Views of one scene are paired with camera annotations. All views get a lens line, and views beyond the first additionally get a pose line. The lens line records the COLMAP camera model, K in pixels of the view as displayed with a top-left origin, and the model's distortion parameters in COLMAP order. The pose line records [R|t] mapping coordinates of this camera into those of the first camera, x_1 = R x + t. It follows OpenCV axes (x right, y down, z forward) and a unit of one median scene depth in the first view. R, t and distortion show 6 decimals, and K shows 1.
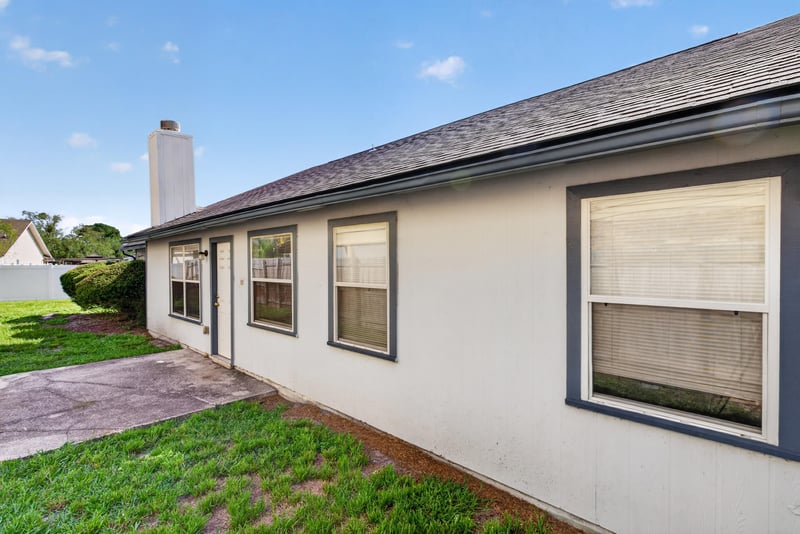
lens RADIAL K [[384.2, 0, 400.5], [0, 384.2, 267.2], [0, 0, 1]] dist [-0.000549, -0.001040]
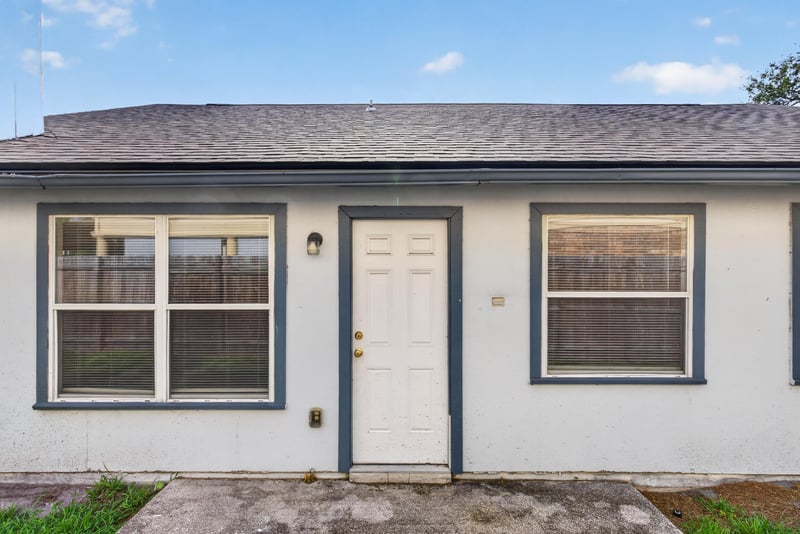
lens RADIAL K [[384.2, 0, 400.5], [0, 384.2, 267.2], [0, 0, 1]] dist [-0.000549, -0.001040]
pose [[0.719685, 0.022143, 0.693947, -0.829636], [0.002950, 0.999385, -0.034948, 0.011926], [-0.694294, 0.027199, 0.719177, 0.692784]]
